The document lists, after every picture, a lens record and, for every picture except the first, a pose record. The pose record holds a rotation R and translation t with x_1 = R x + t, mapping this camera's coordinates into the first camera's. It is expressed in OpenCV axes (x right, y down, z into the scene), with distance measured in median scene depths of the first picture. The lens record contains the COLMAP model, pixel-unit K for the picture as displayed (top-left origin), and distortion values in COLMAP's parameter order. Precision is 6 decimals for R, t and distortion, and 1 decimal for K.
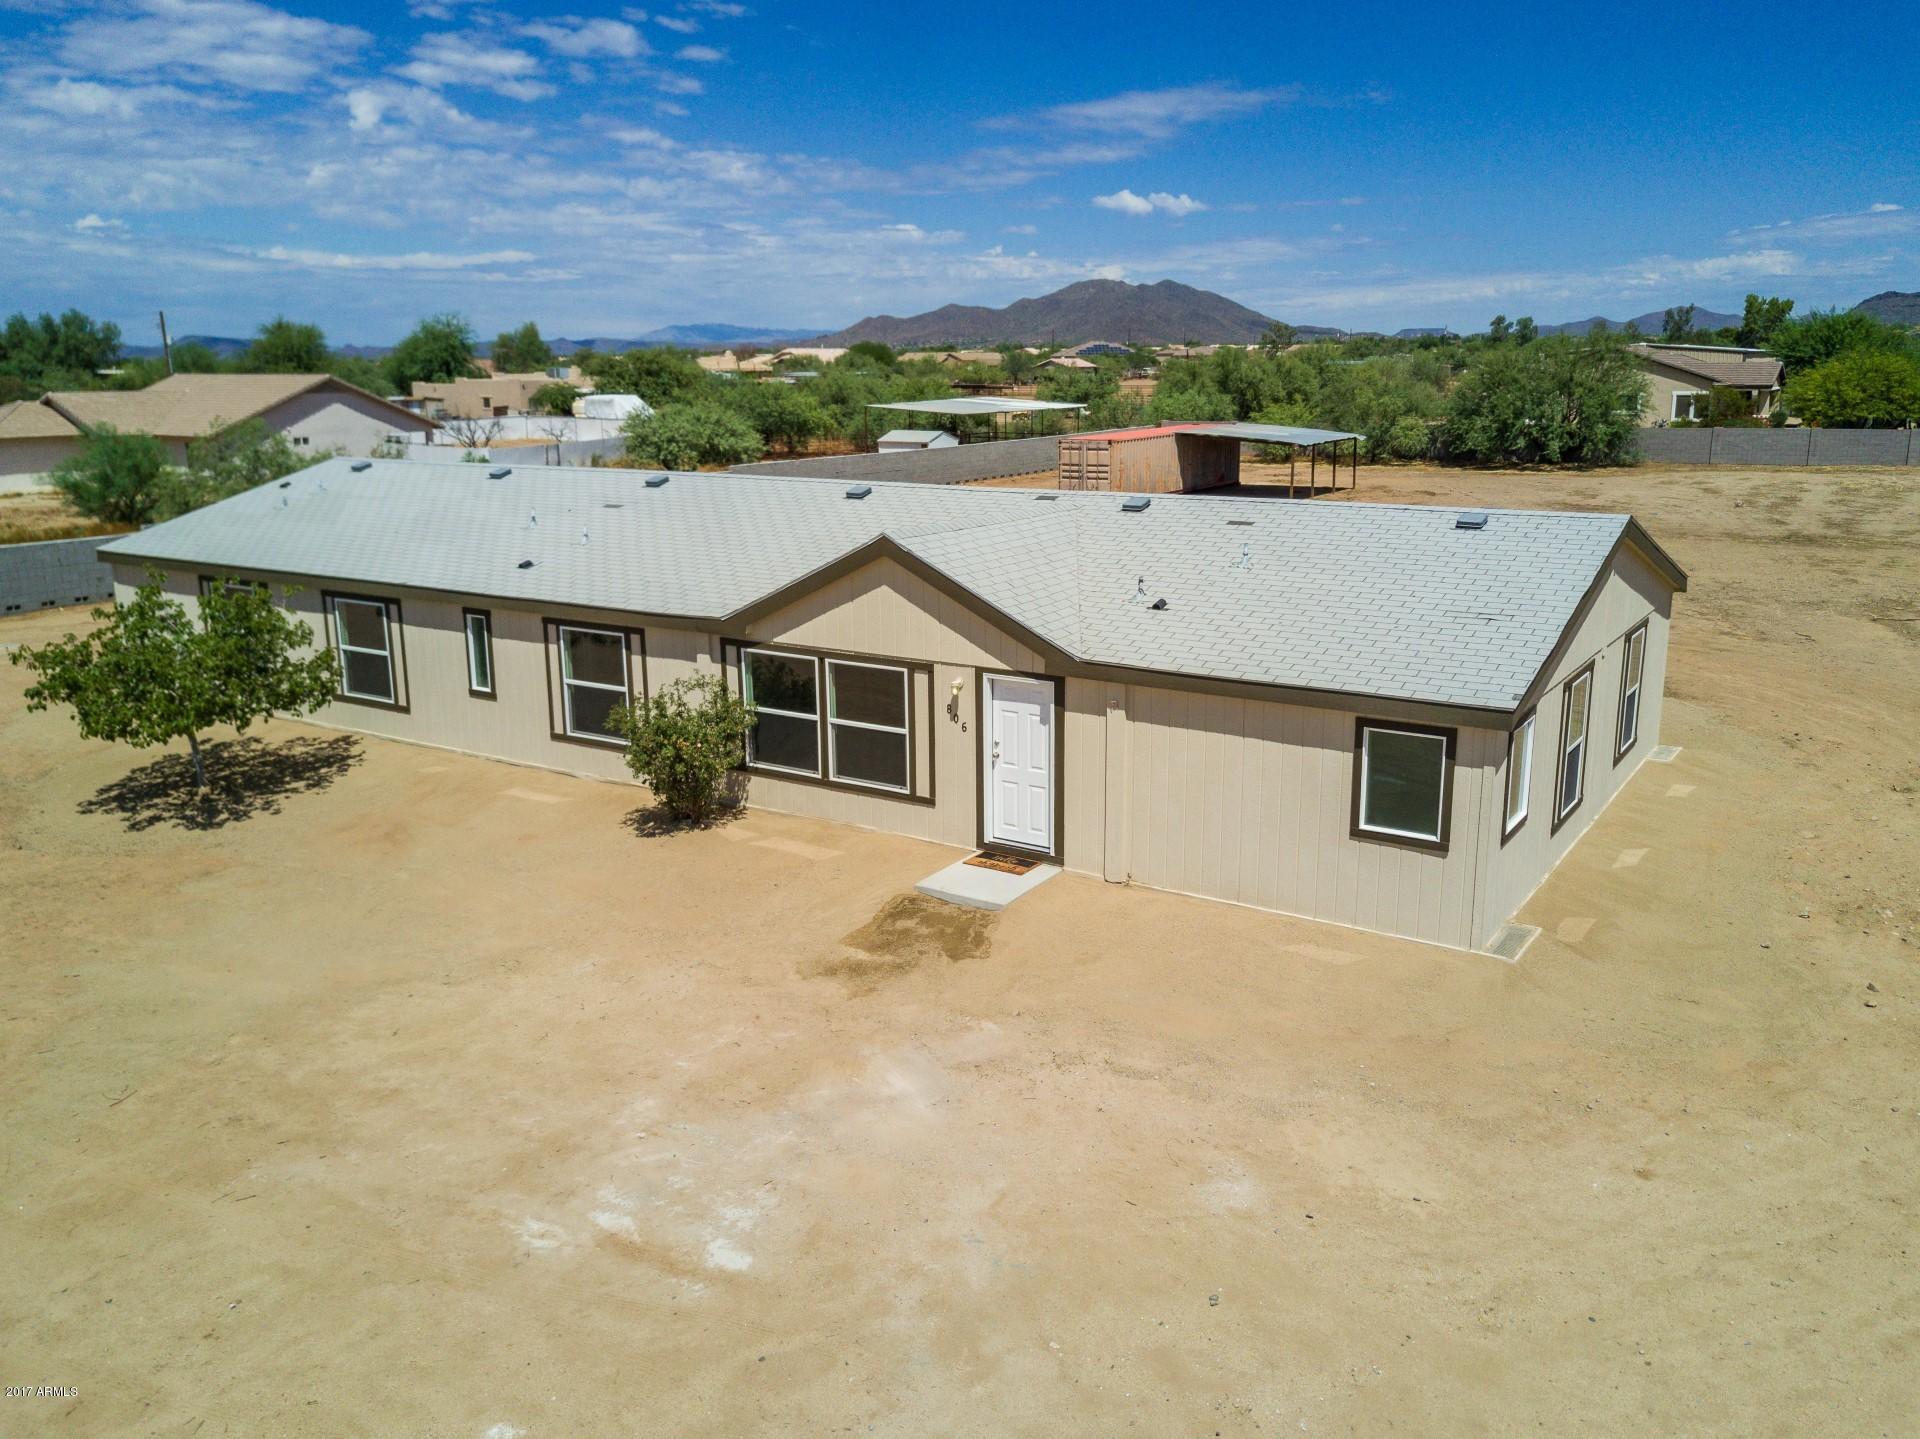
lens RADIAL K [[1507.4, 0, 976.3], [0, 1507.4, 719.7], [0, 0, 1]] dist [0.009906, 0.015182]
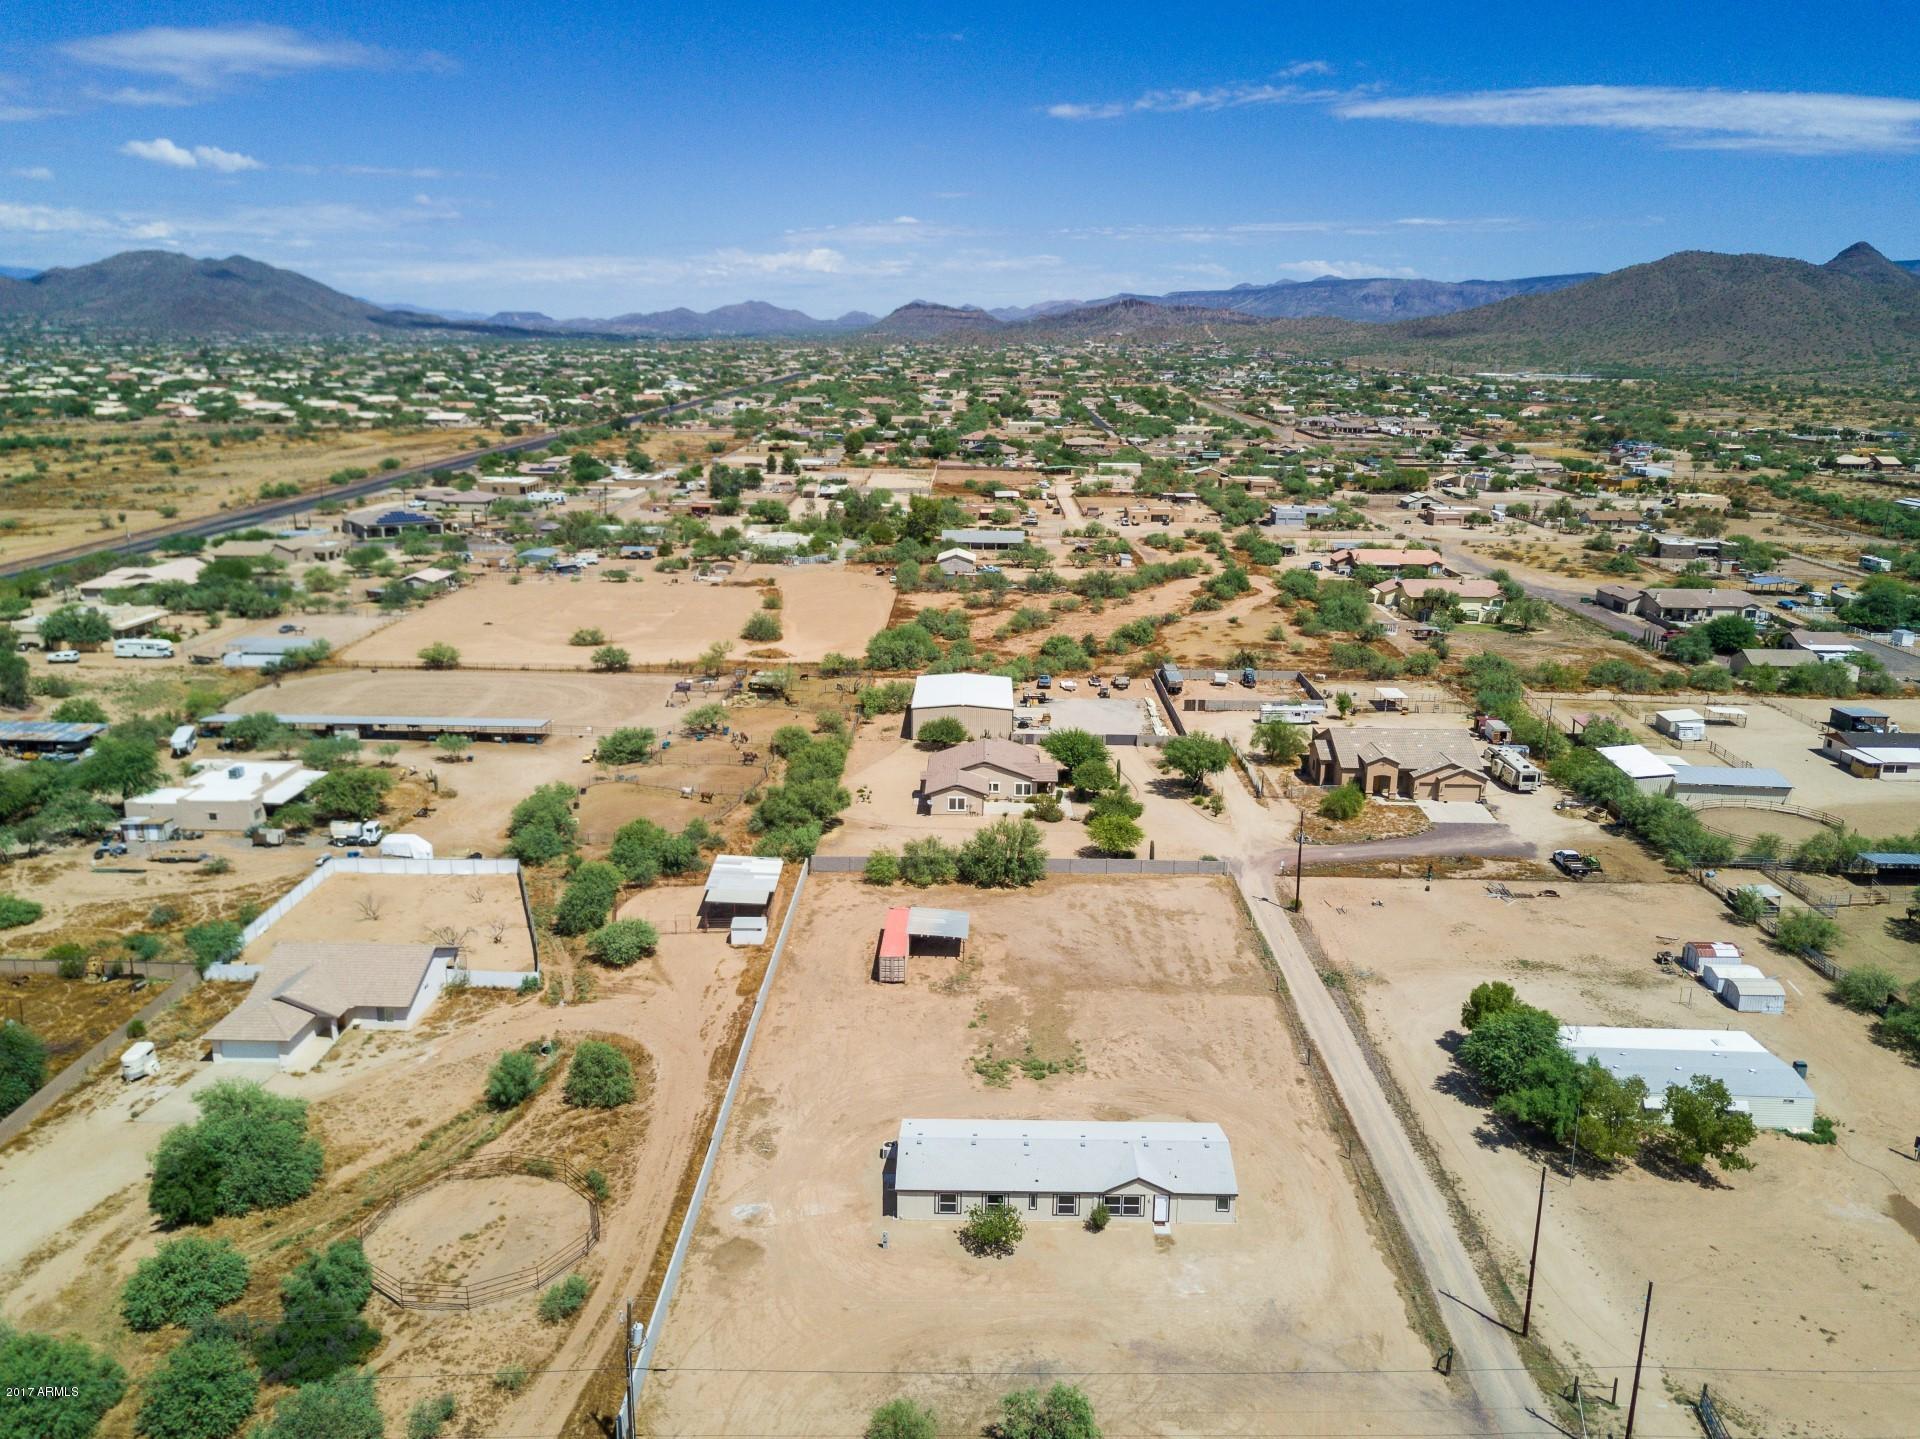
lens RADIAL K [[1482.2, 0, 978.3], [0, 1482.2, 791.4], [0, 0, 1]] dist [0.010564, -0.000382]
pose [[0.839030, -0.139354, 0.525937, -0.819762], [0.101349, 0.989755, 0.100566, -0.541209], [-0.534563, -0.031075, 0.844557, -0.851567]]
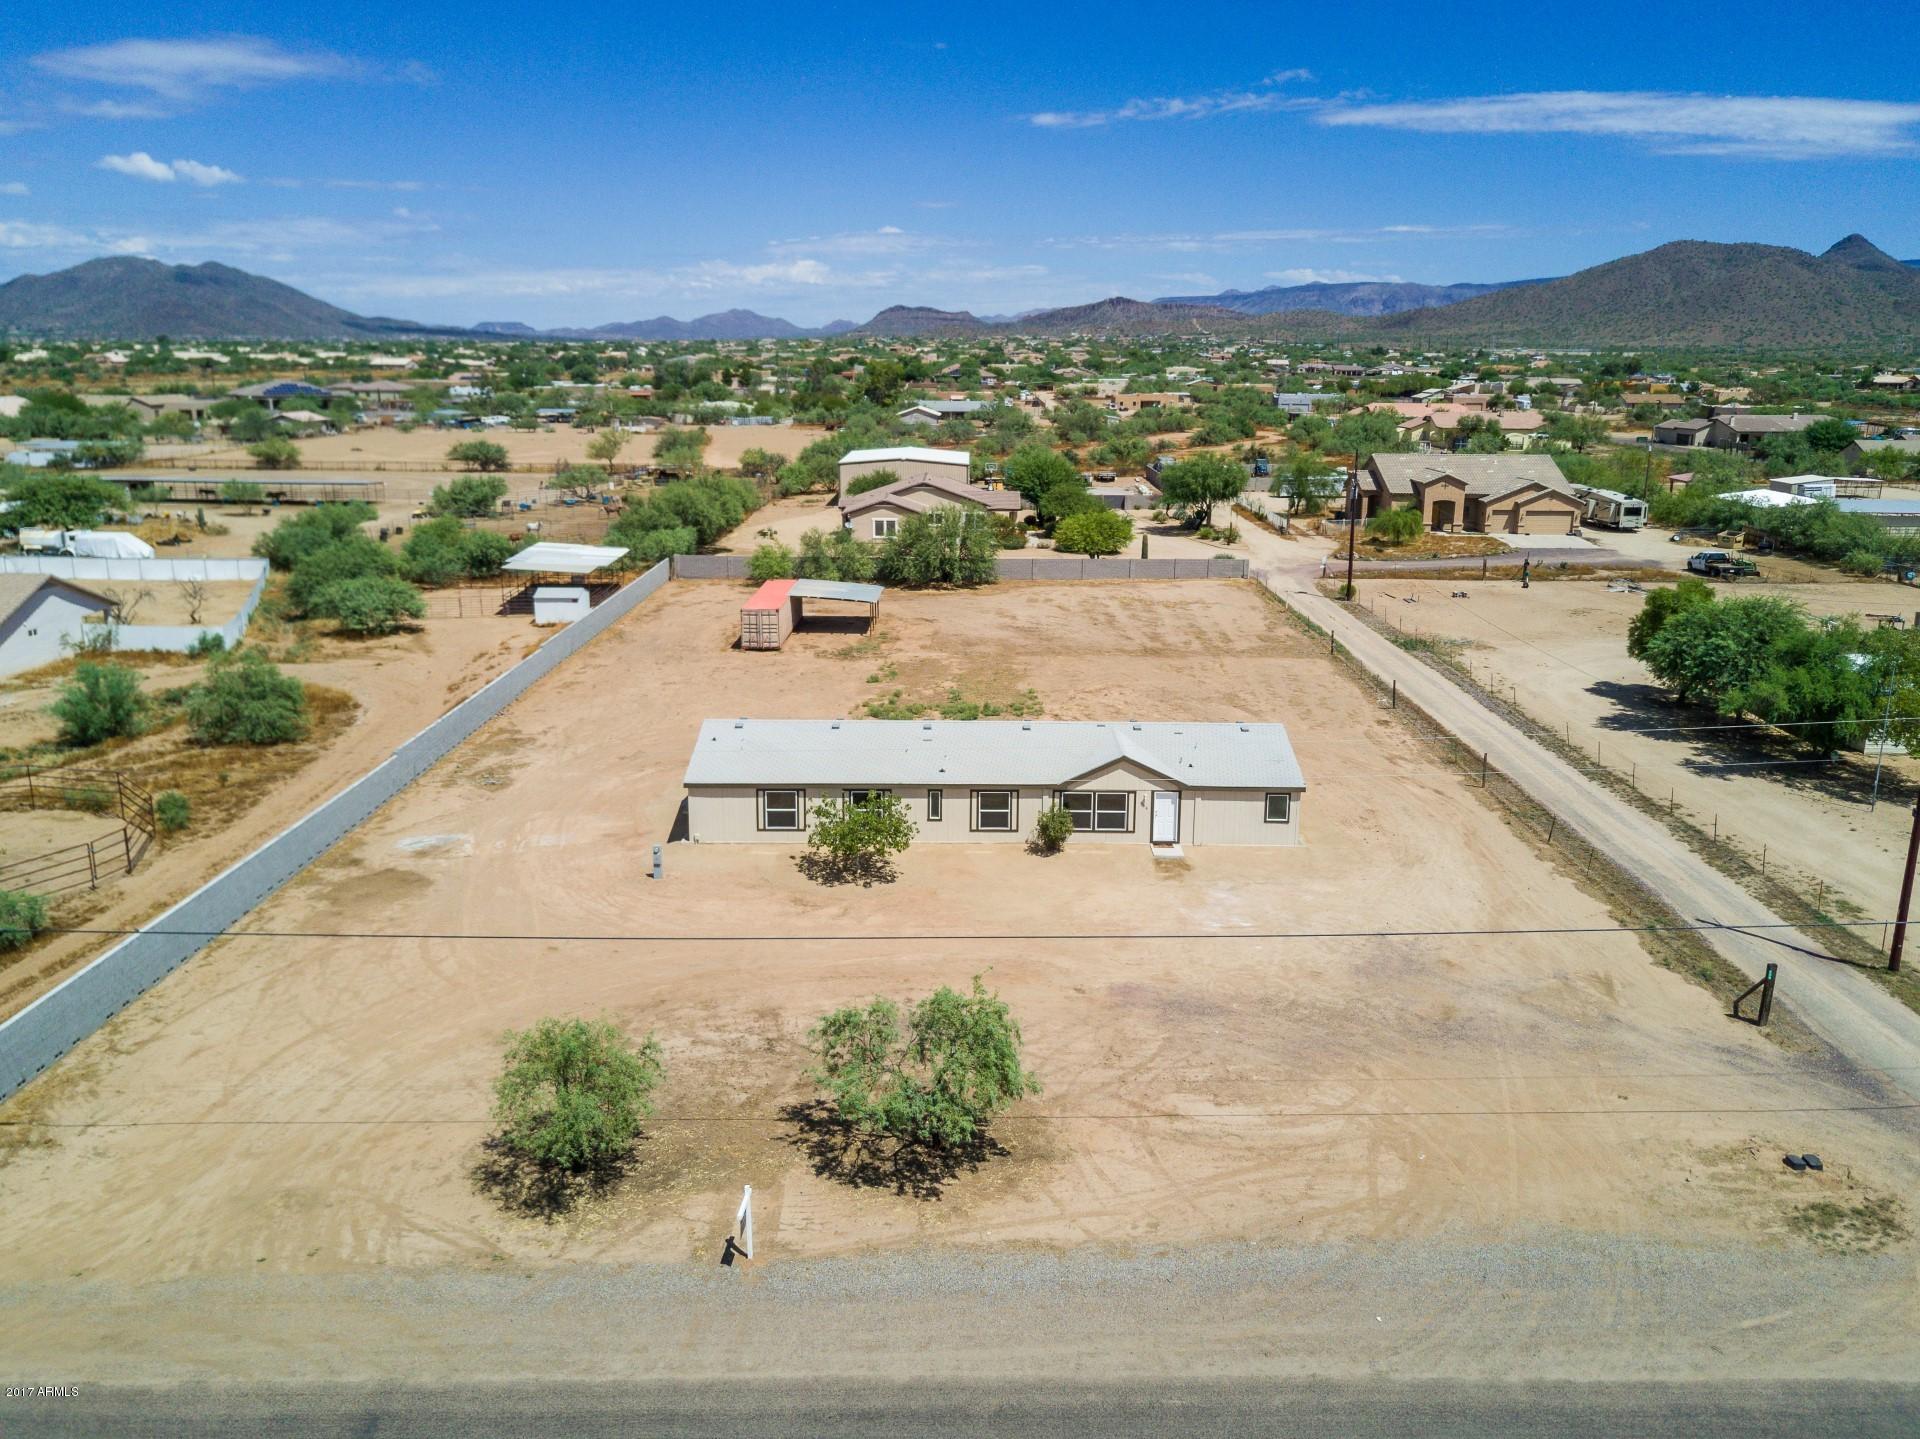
lens RADIAL K [[1507.4, 0, 976.3], [0, 1507.4, 719.7], [0, 0, 1]] dist [0.009906, 0.015182]
pose [[0.835641, -0.115078, 0.537085, -0.493975], [0.111383, 0.992994, 0.039465, -0.085702], [-0.537864, 0.026843, 0.842604, -0.386081]]
